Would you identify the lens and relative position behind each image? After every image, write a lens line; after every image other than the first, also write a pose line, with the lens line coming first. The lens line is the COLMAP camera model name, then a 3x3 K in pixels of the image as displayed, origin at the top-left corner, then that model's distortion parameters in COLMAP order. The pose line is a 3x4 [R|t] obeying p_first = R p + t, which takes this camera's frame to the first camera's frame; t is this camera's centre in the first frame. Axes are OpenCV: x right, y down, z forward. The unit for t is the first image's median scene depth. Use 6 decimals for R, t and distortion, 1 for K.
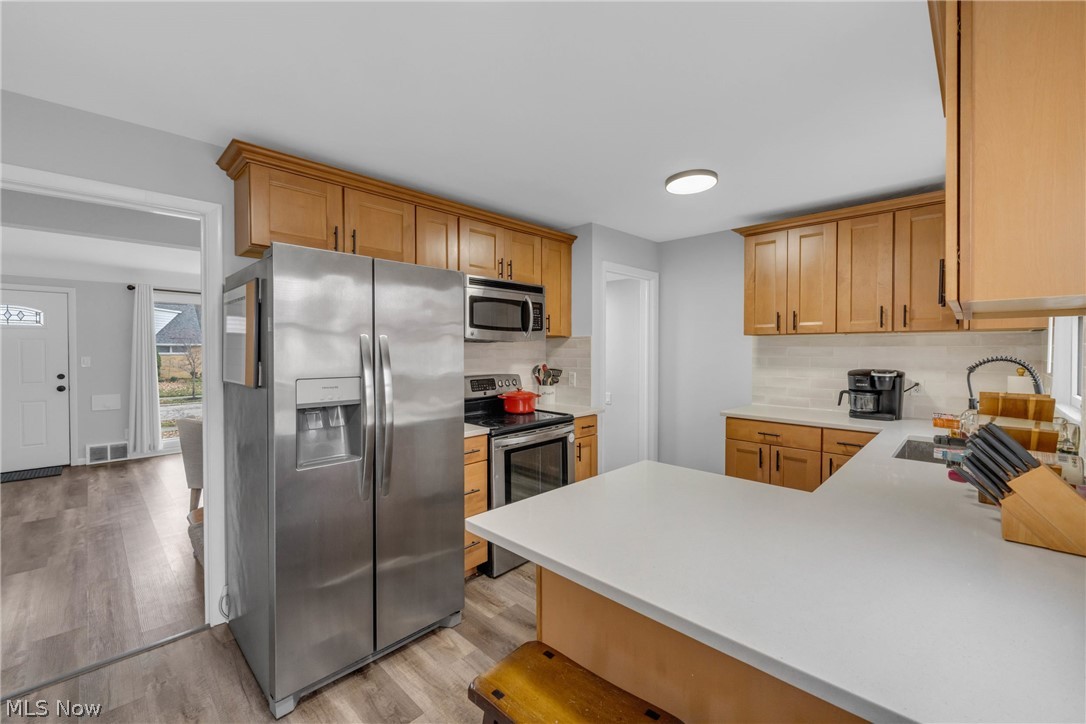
lens RADIAL K [[445.6, 0, 538.5], [0, 445.6, 360.1], [0, 0, 1]] dist [-0.008313, -0.001091]
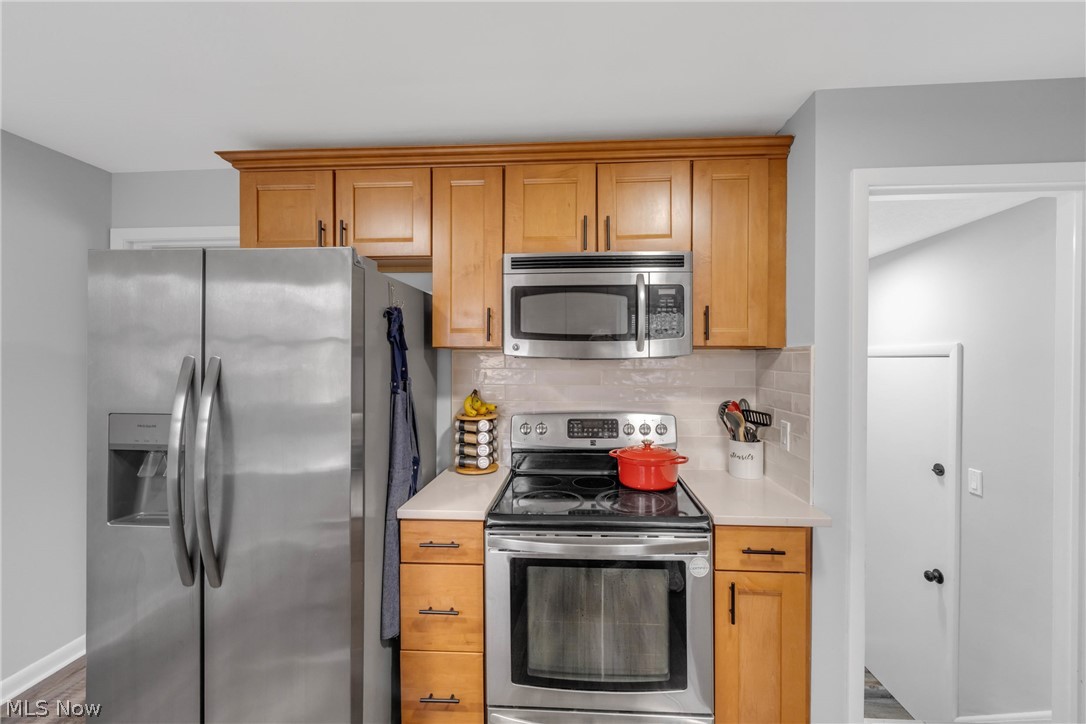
lens RADIAL K [[445.6, 0, 545.0], [0, 445.6, 362.0], [0, 0, 1]] dist [-0.008313, -0.001091]
pose [[0.653295, 0.008261, -0.757058, 0.306895], [-0.021005, 0.999753, -0.007217, -0.031677], [0.756812, 0.020617, 0.653308, 0.556146]]
